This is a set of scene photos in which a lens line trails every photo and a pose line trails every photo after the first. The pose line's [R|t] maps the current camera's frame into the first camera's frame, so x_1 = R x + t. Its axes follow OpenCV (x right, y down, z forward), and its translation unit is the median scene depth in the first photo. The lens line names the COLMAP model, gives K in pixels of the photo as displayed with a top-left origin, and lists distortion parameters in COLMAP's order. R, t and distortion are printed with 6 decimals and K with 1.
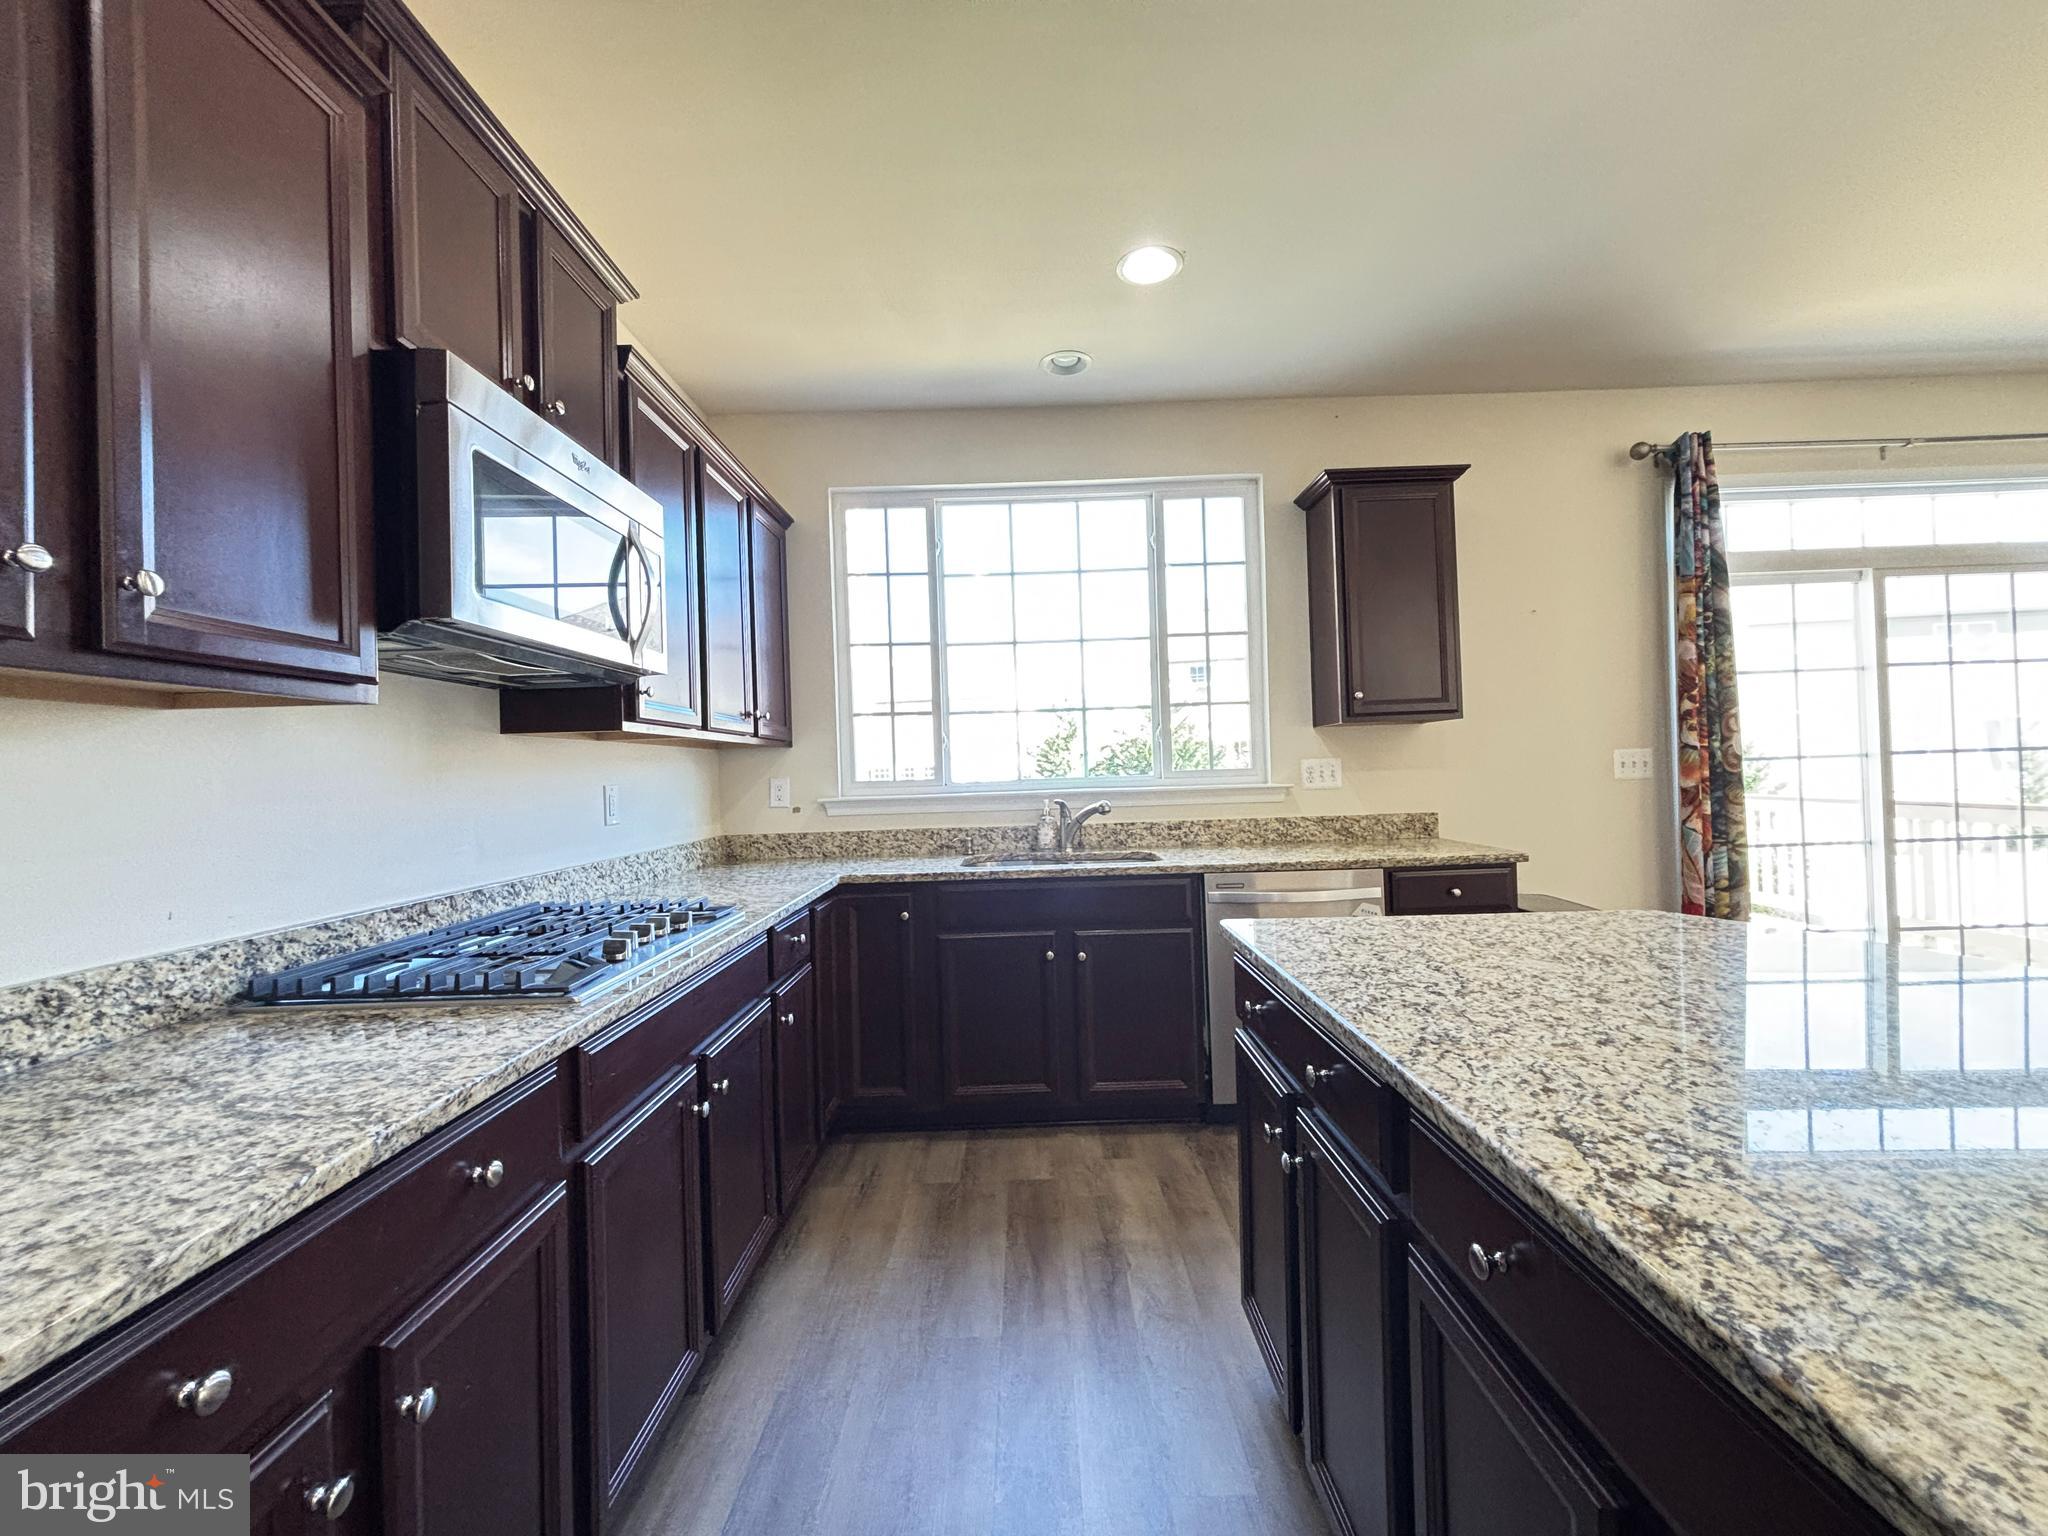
lens RADIAL K [[821.9, 0, 1024.4], [0, 821.9, 758.6], [0, 0, 1]] dist [0.005919, 0.000344]
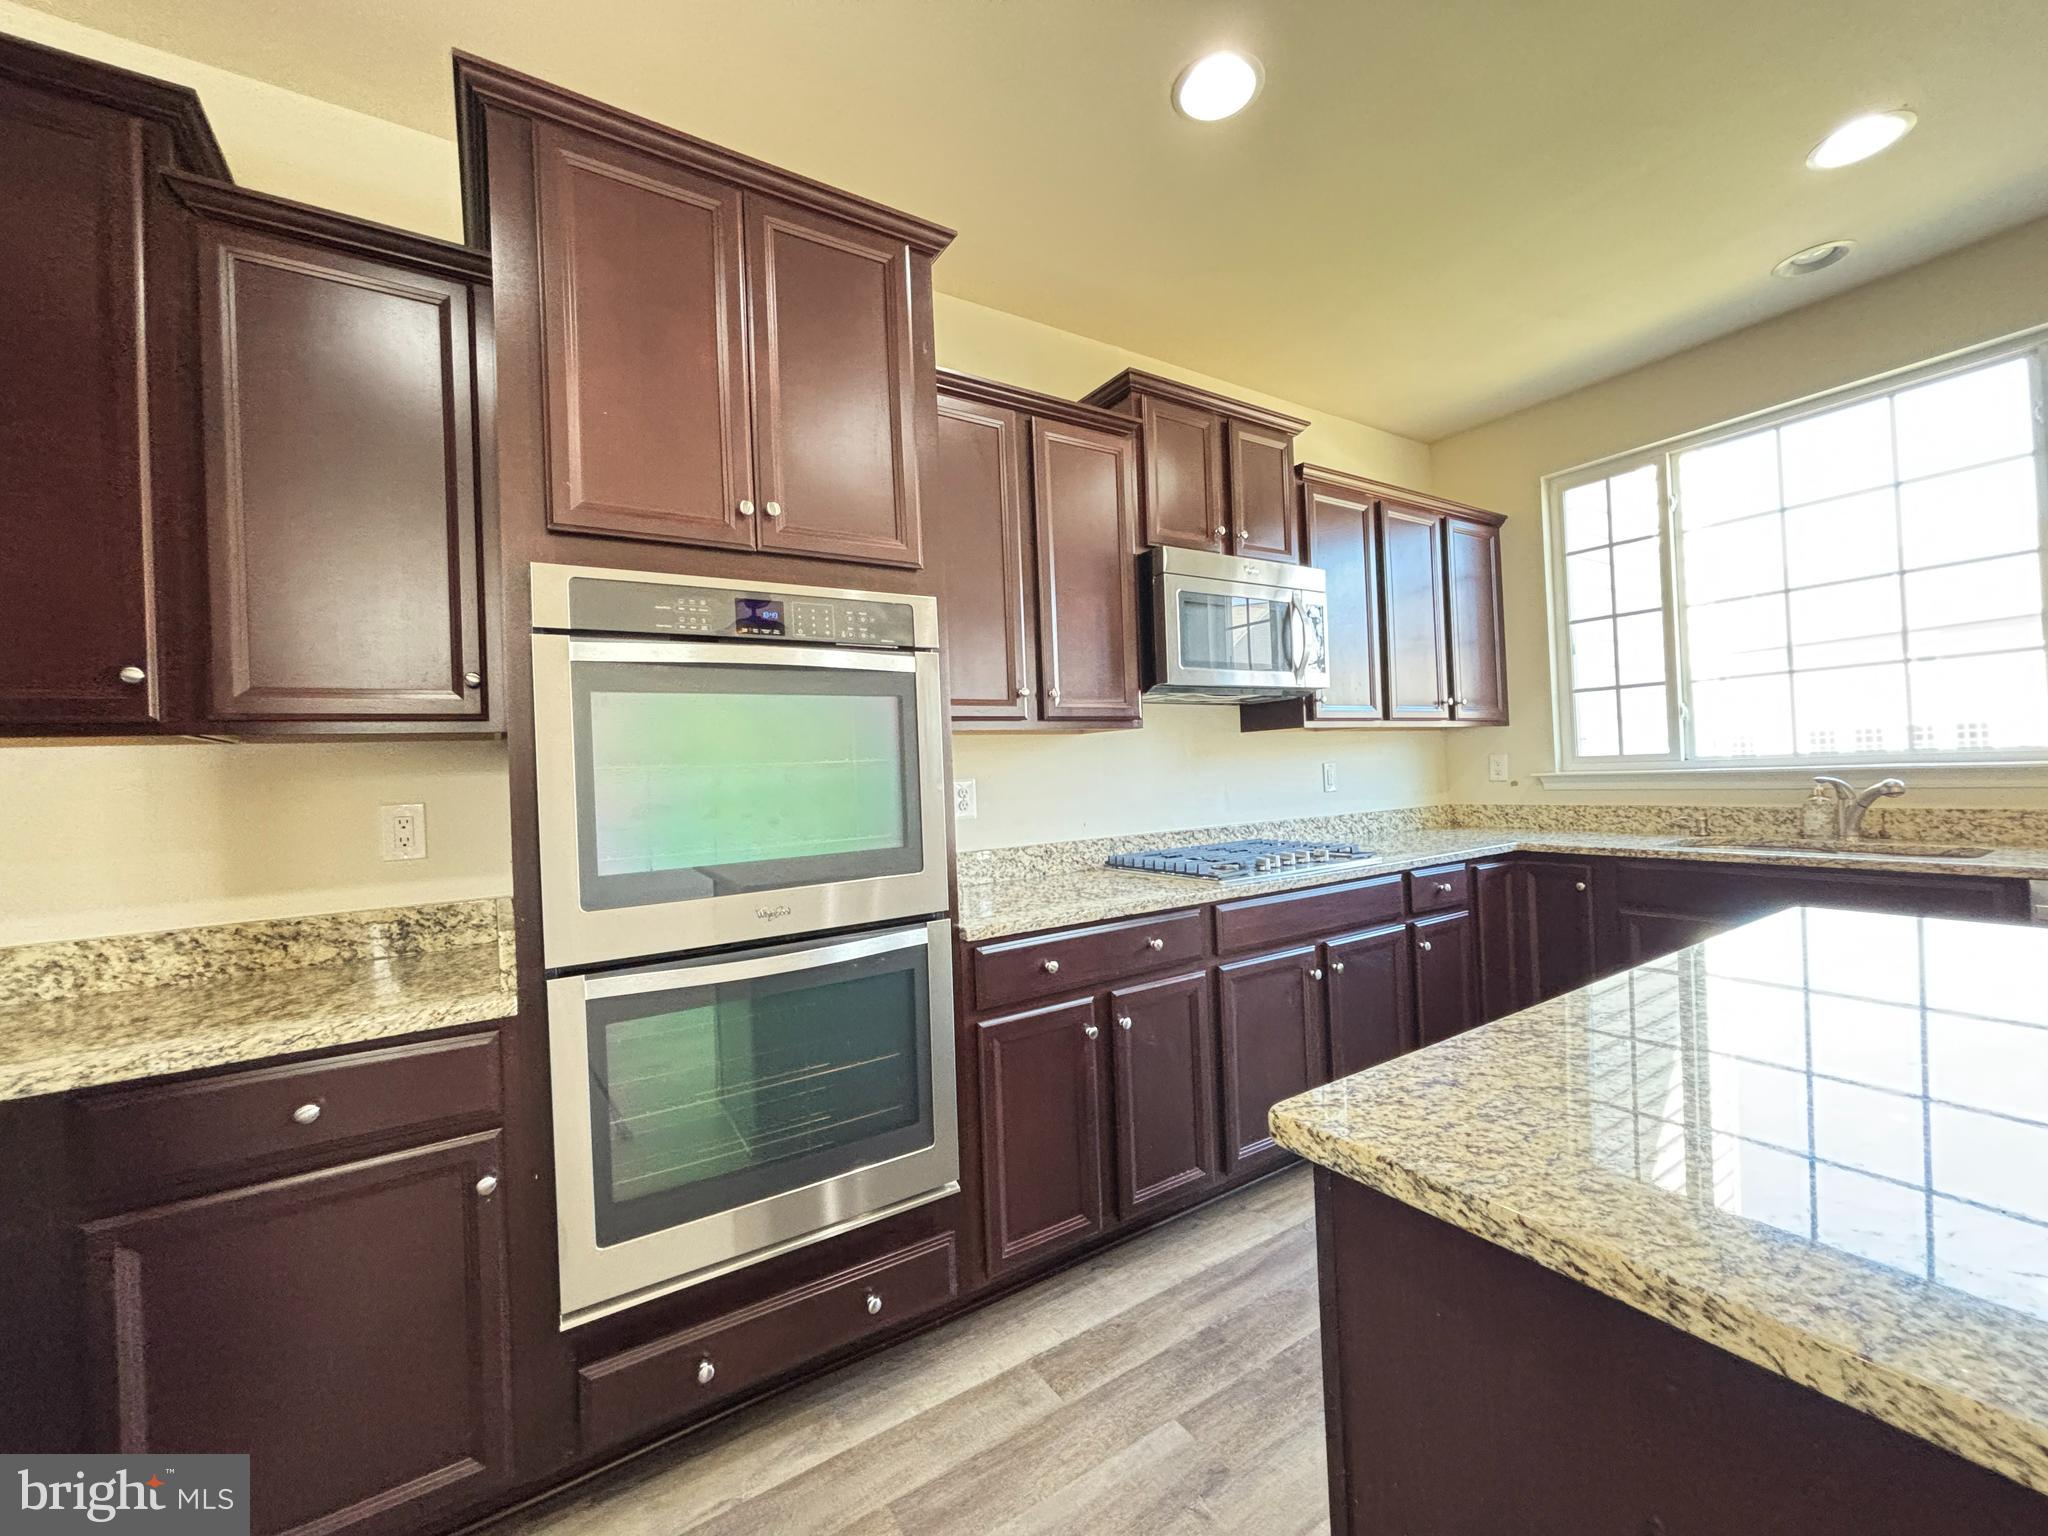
lens RADIAL K [[822.8, 0, 1023.9], [0, 822.8, 763.9], [0, 0, 1]] dist [-0.003272, -0.000241]
pose [[0.549561, 0.000633, -0.835453, 0.284203], [0.036664, 0.999018, 0.024875, -0.014629], [0.834649, -0.044301, 0.548998, -0.140514]]
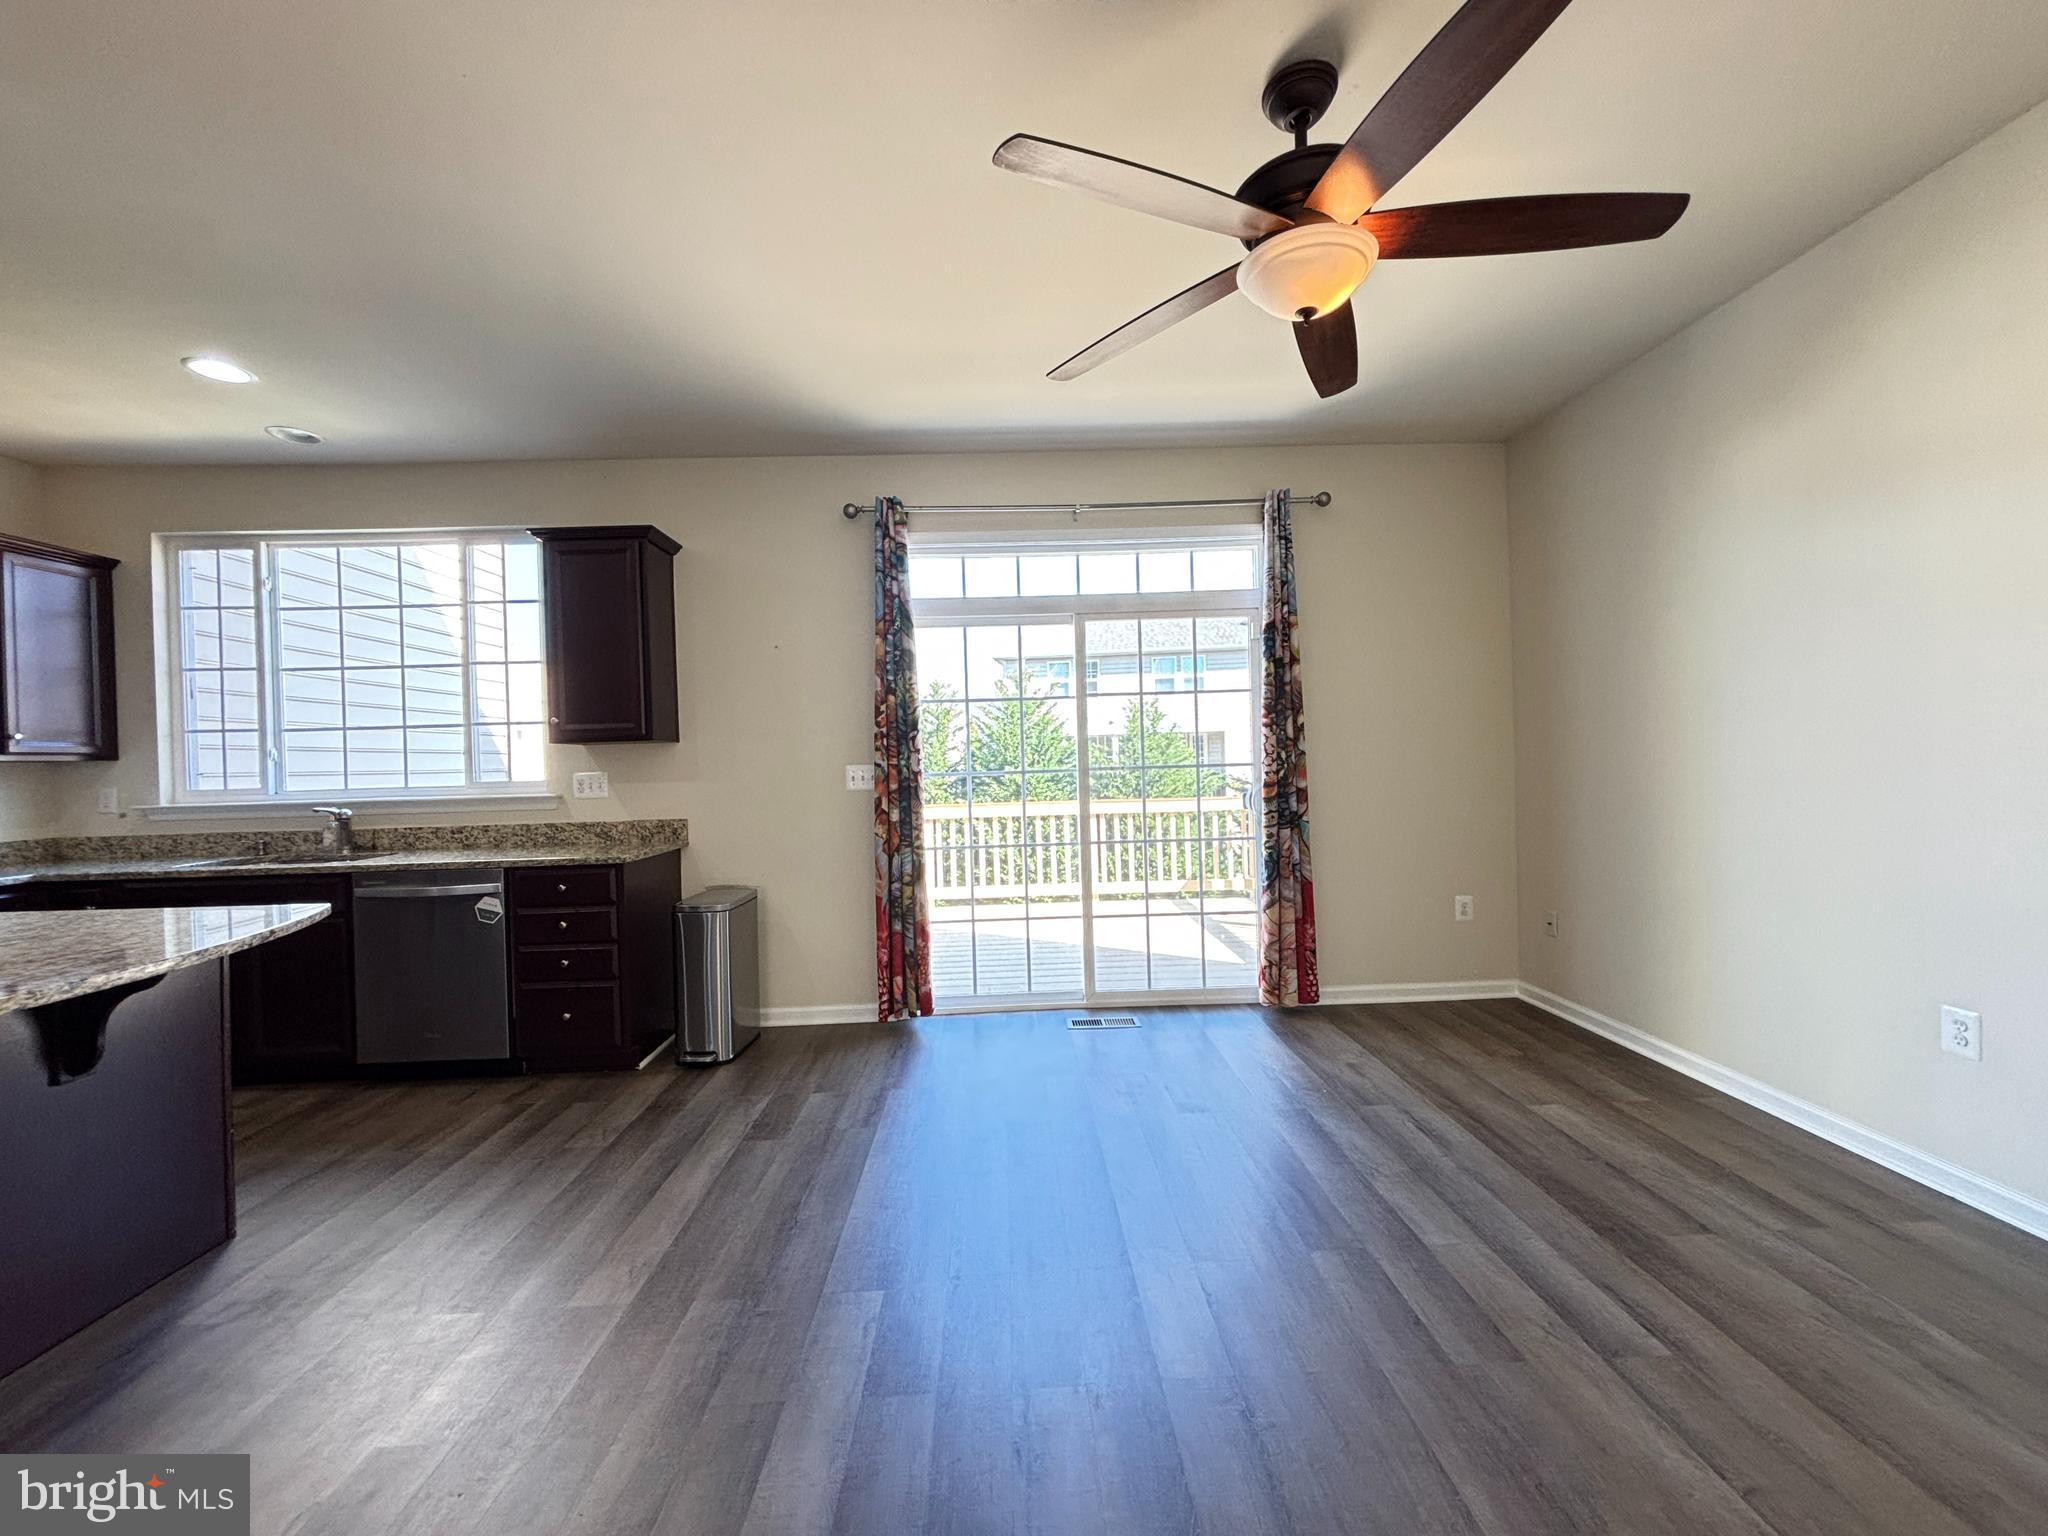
lens RADIAL K [[837.4, 0, 1024.0], [0, 837.4, 768.0], [0, 0, 1]] dist [0.001566, 0.000345]
pose [[0.999525, 0.003612, 0.030596, 0.968737], [-0.004423, 0.999640, 0.026478, -0.041801], [-0.030490, -0.026601, 0.999181, -0.208921]]
